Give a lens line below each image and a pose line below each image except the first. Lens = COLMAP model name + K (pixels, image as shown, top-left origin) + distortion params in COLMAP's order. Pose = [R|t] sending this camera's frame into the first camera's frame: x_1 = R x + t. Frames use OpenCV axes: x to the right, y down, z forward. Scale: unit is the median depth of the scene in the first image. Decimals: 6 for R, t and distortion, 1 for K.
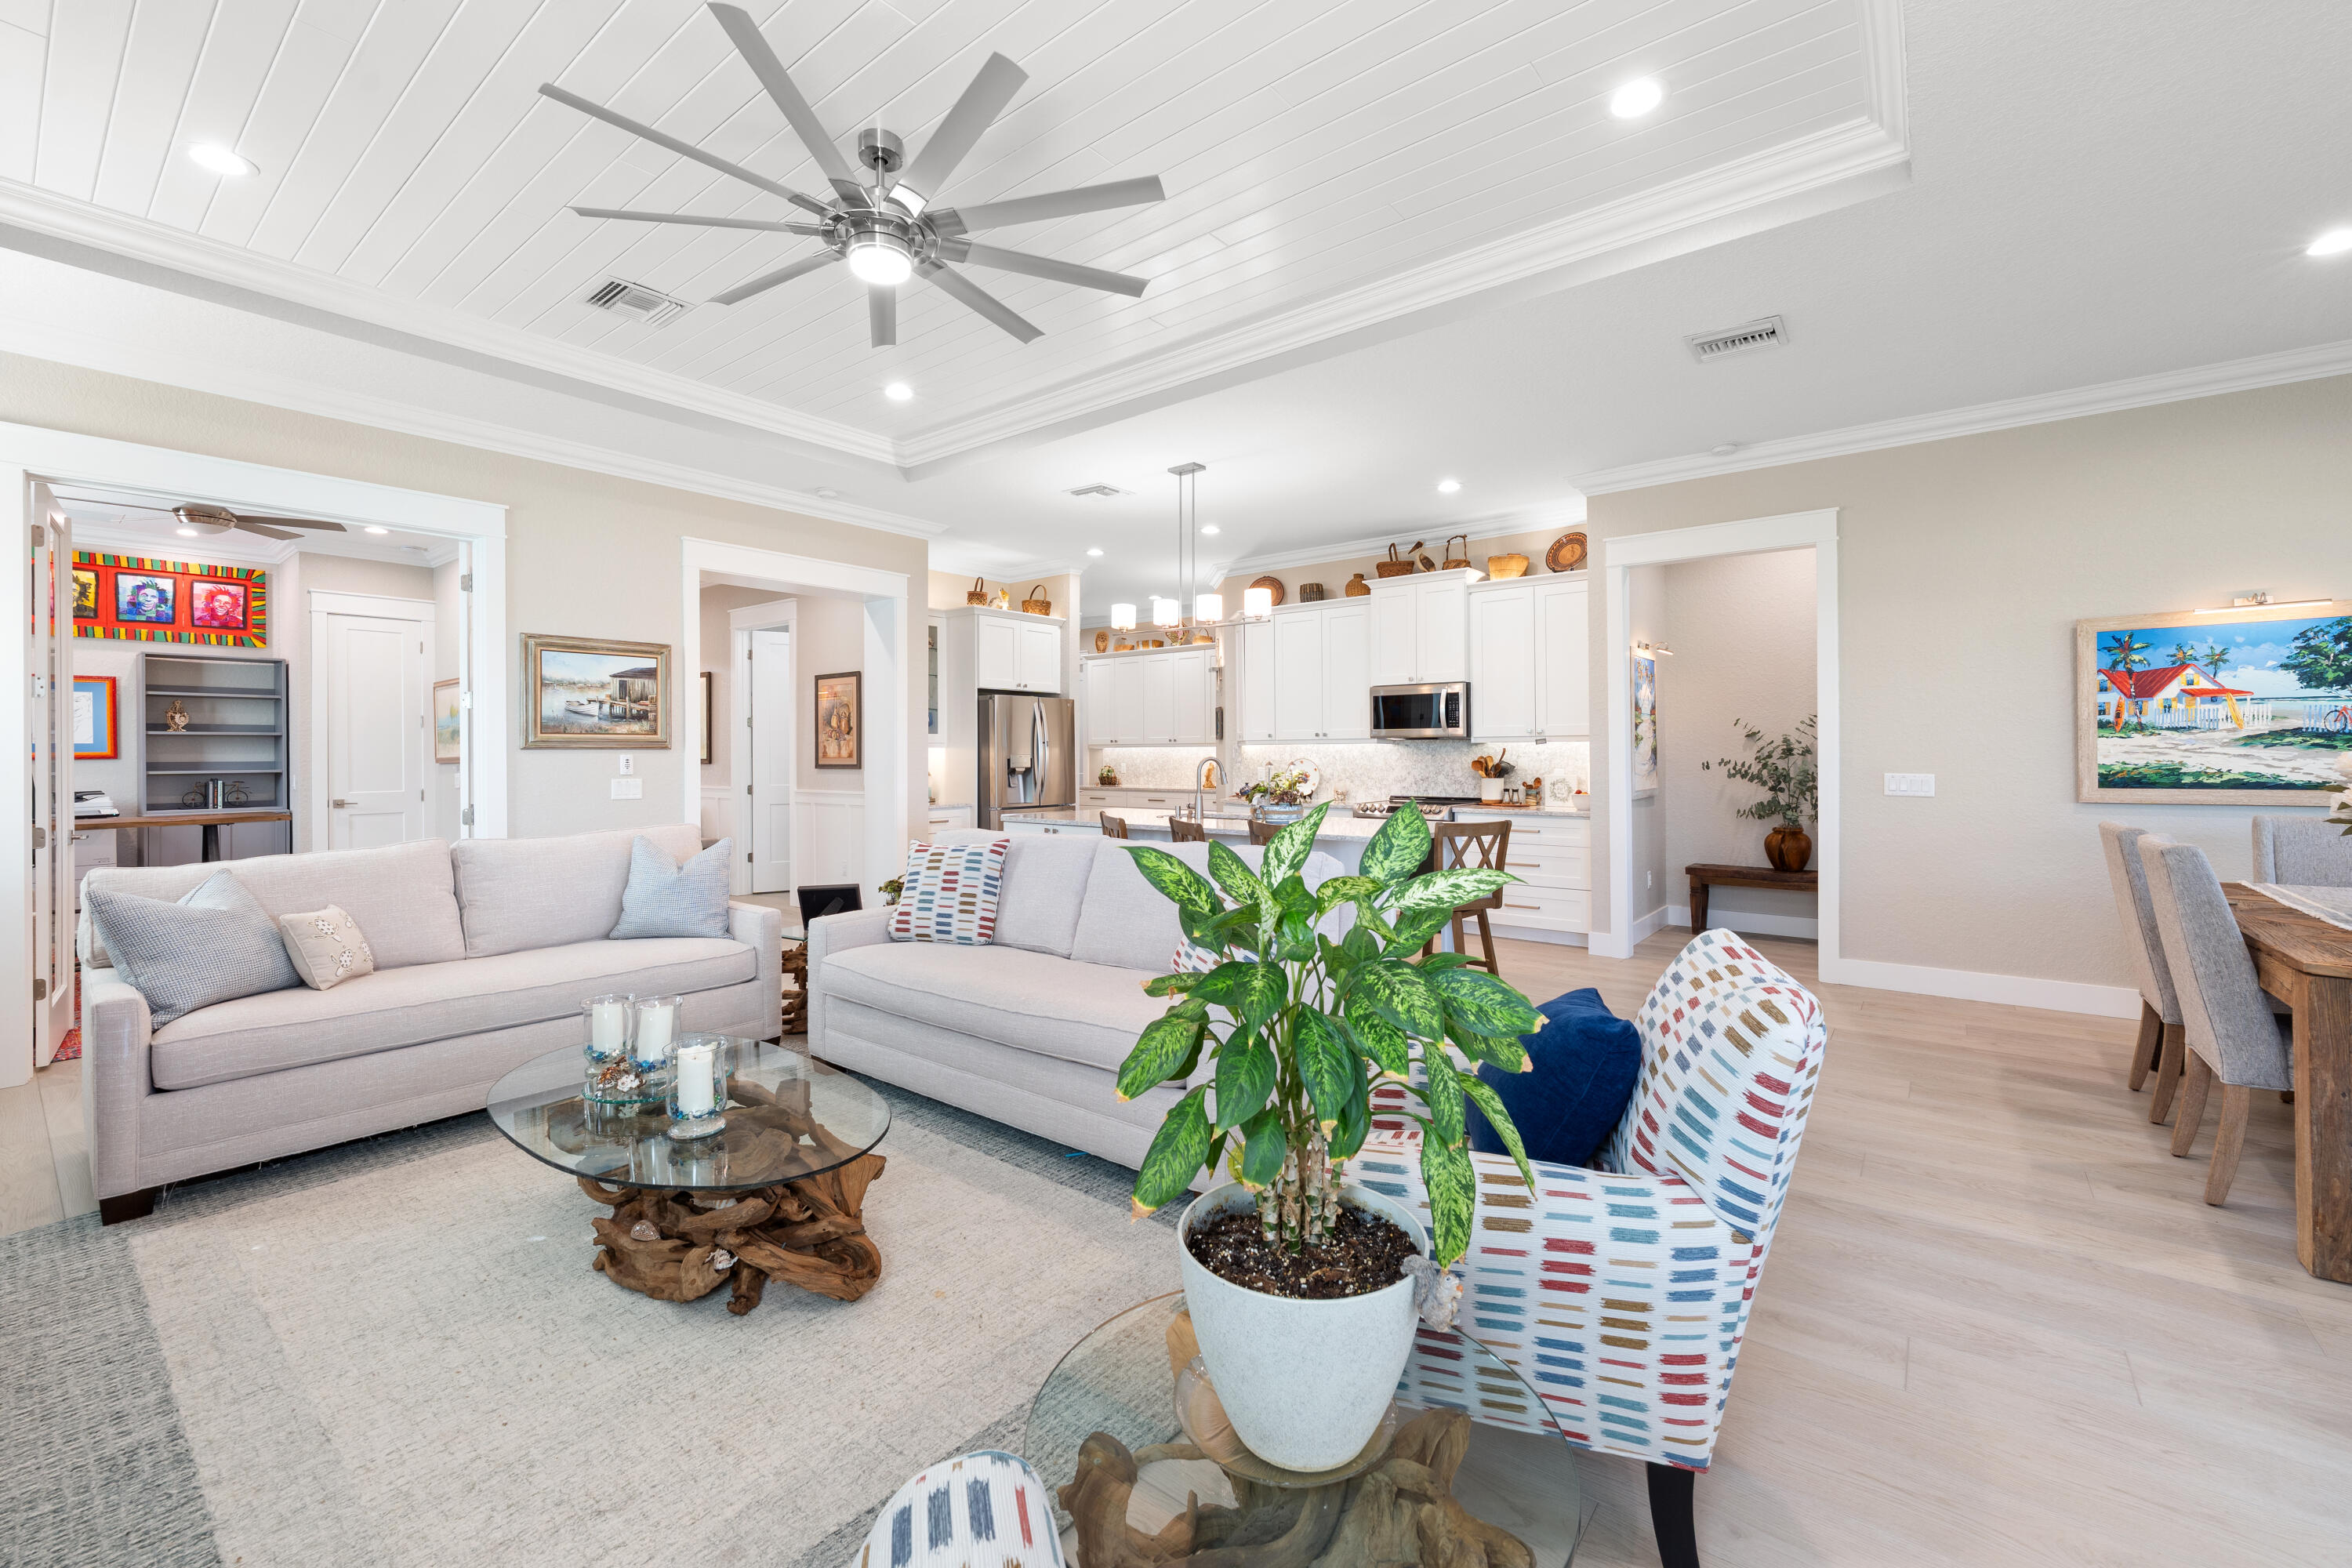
lens RADIAL K [[961.3, 0, 1169.7], [0, 961.3, 752.5], [0, 0, 1]] dist [0.000516, -0.000161]
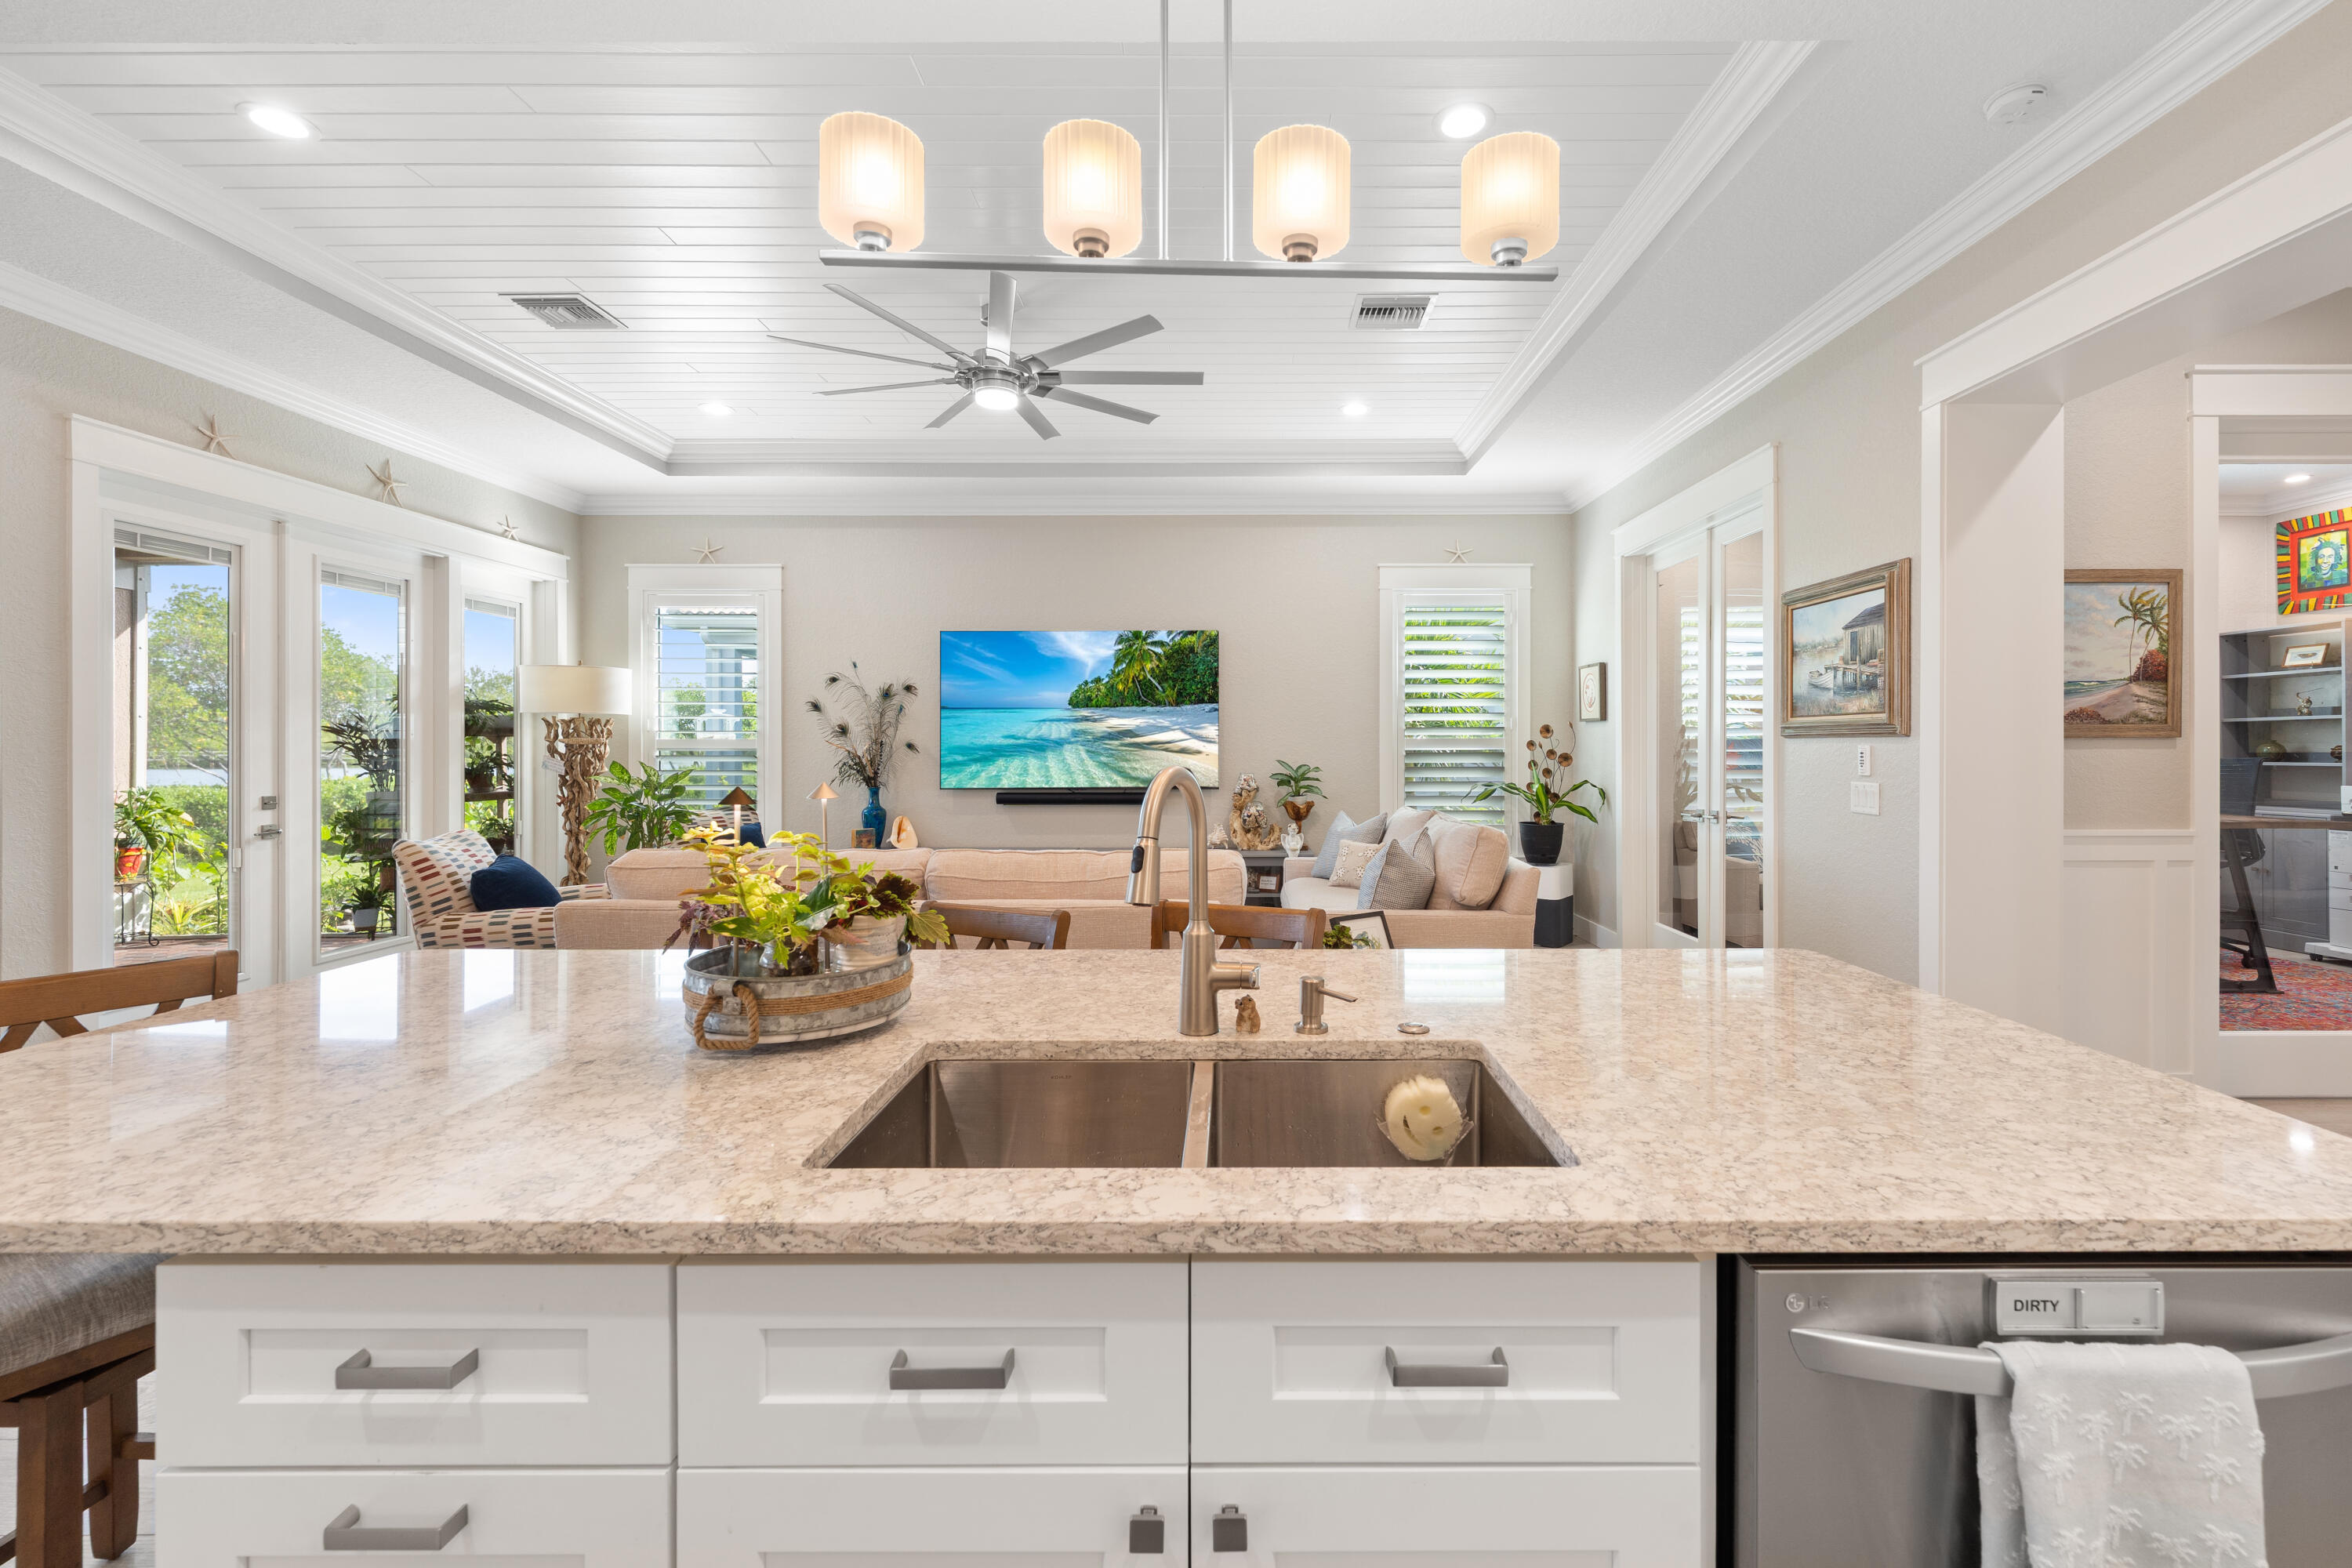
lens RADIAL K [[985.0, 0, 1241.5], [0, 985.0, 749.6], [0, 0, 1]] dist [-0.001659, -0.000497]
pose [[-0.775156, 0.008780, -0.631709, 0.192719], [0.005825, 0.999960, 0.006751, -0.001356], [0.631744, 0.001554, -0.775176, 1.312263]]
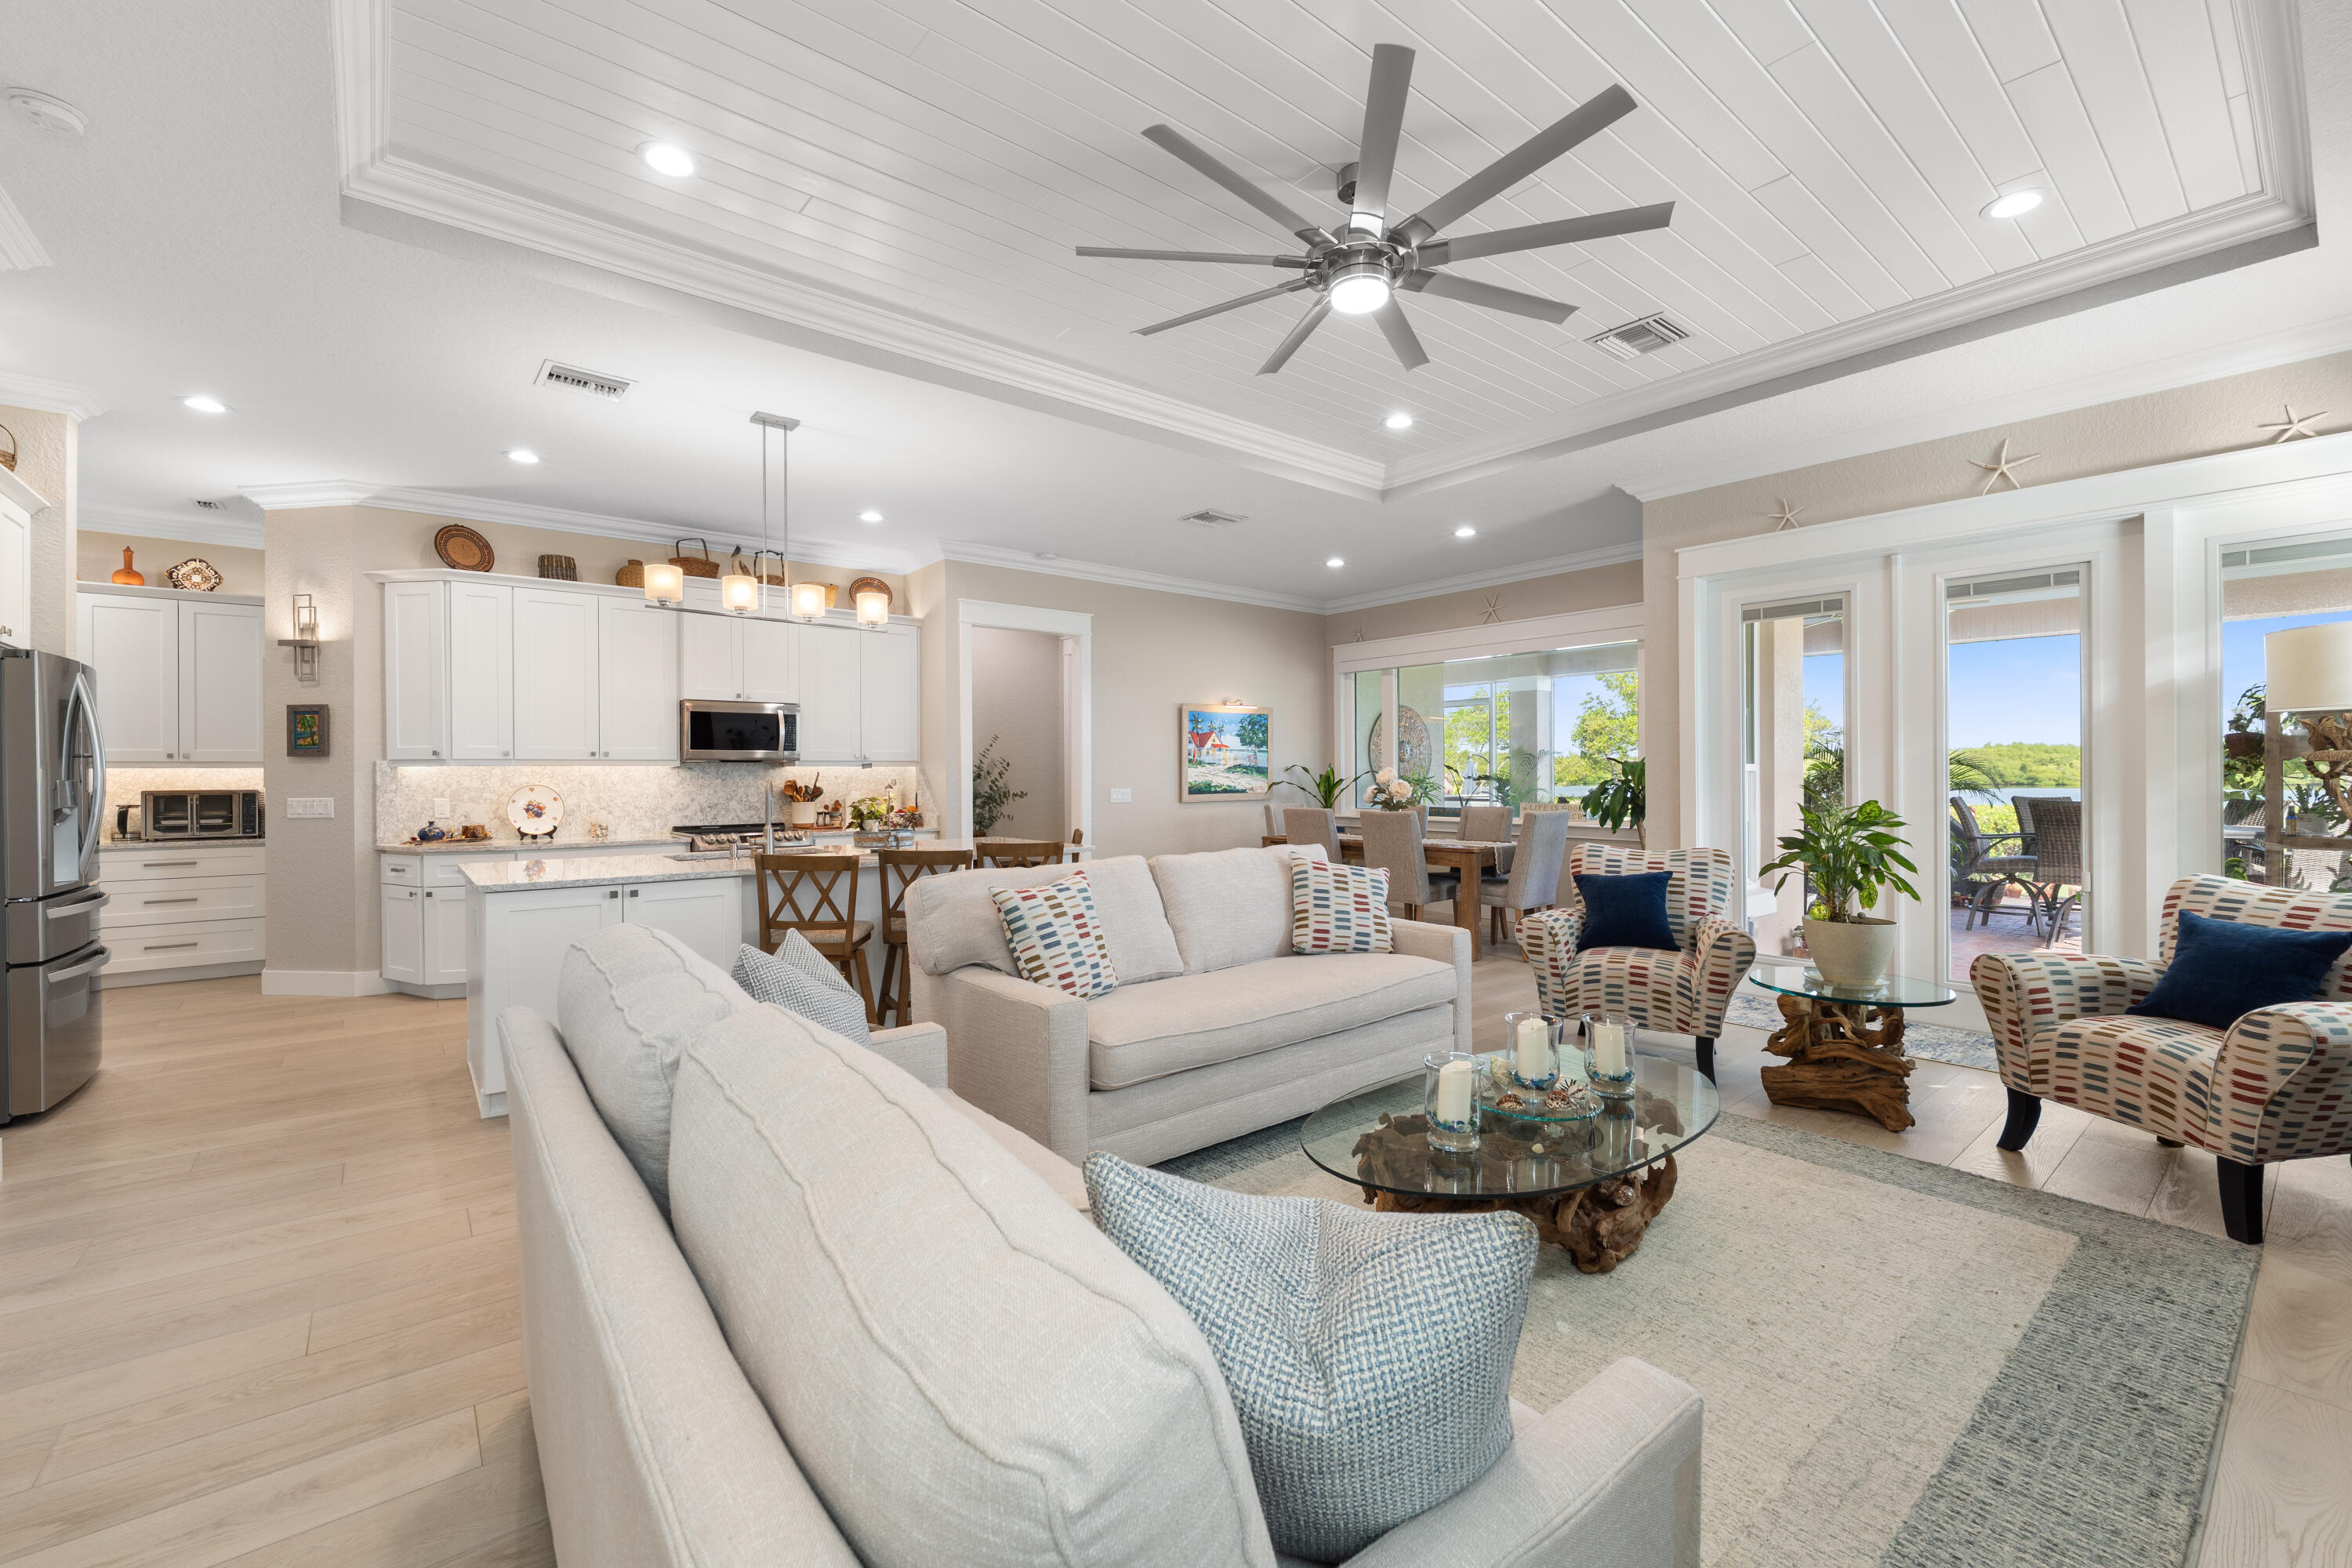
lens RADIAL K [[963.8, 0, 1166.3], [0, 963.8, 777.9], [0, 0, 1]] dist [-0.000404, -0.000431]
pose [[0.219961, 0.000305, 0.975509, -0.754724], [0.003391, 0.999994, -0.001077, 0.005208], [-0.975503, 0.003545, 0.219958, 0.546936]]
